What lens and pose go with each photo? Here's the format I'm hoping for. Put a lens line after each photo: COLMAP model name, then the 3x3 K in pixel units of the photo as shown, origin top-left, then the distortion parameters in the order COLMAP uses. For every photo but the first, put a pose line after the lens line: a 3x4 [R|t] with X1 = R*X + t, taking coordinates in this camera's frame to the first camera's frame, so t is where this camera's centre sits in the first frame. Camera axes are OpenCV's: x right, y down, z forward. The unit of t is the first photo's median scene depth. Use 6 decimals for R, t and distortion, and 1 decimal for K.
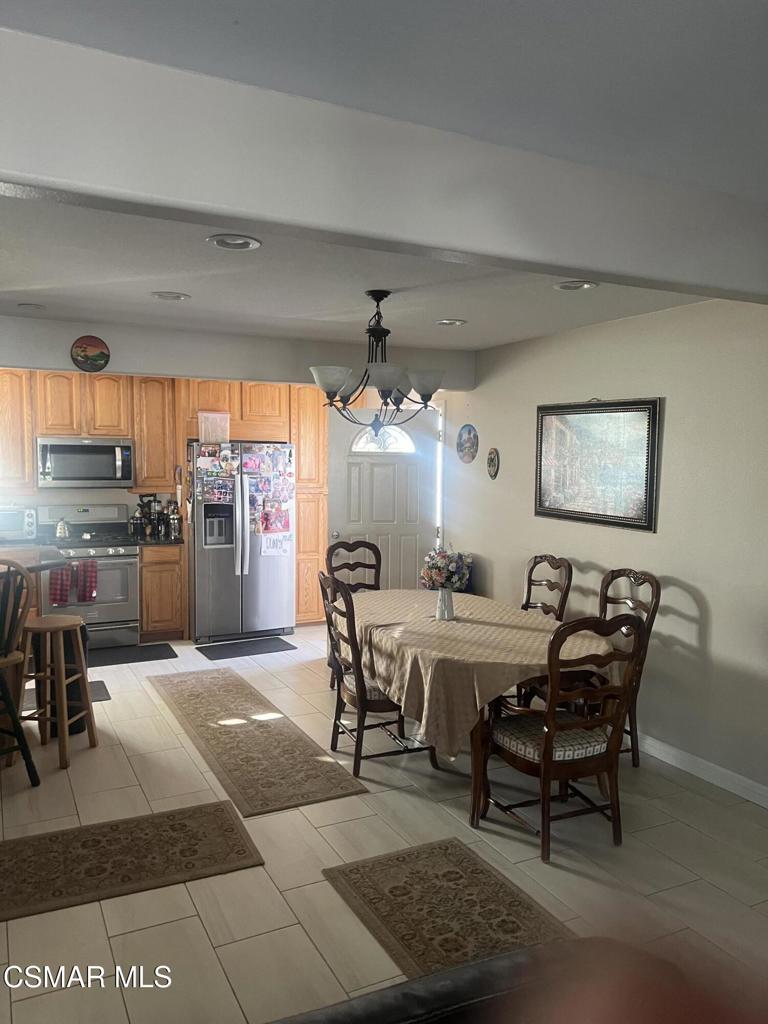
lens RADIAL K [[772.2, 0, 385.1], [0, 772.2, 512.6], [0, 0, 1]] dist [0.043862, -0.058592]
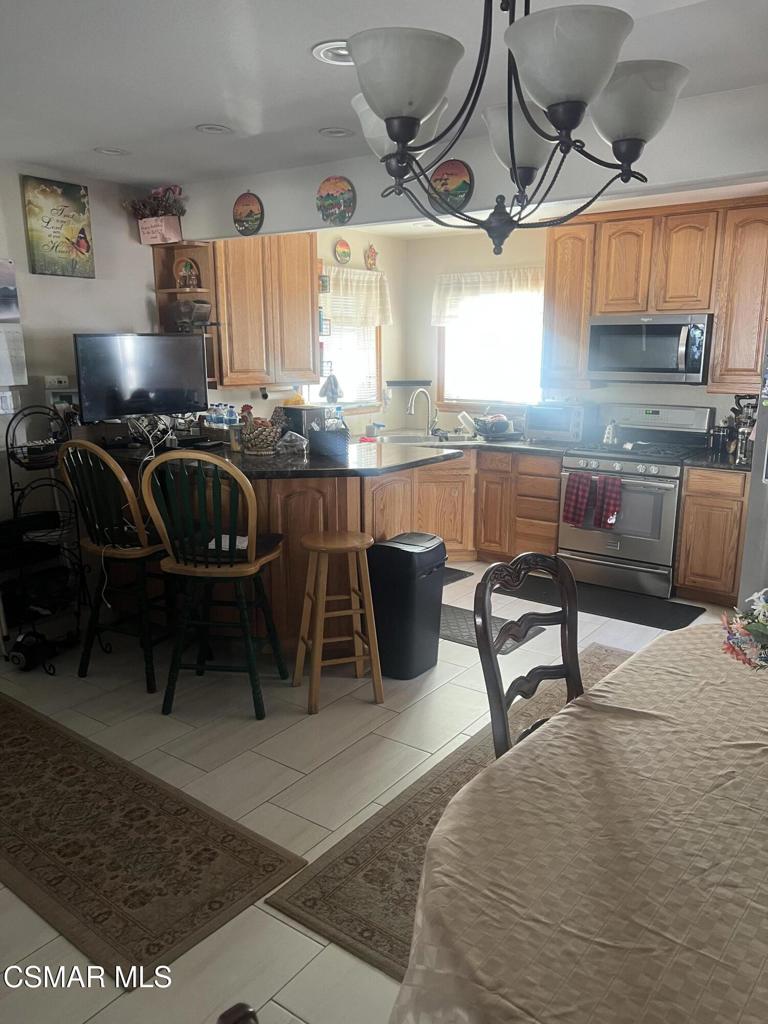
lens RADIAL K [[772.2, 0, 384.2], [0, 772.2, 515.5], [0, 0, 1]] dist [0.043862, -0.058592]
pose [[0.455946, 0.180121, -0.871591, 0.198432], [-0.064071, 0.983409, 0.169712, -0.017059], [0.887698, -0.021535, 0.459921, 0.443673]]
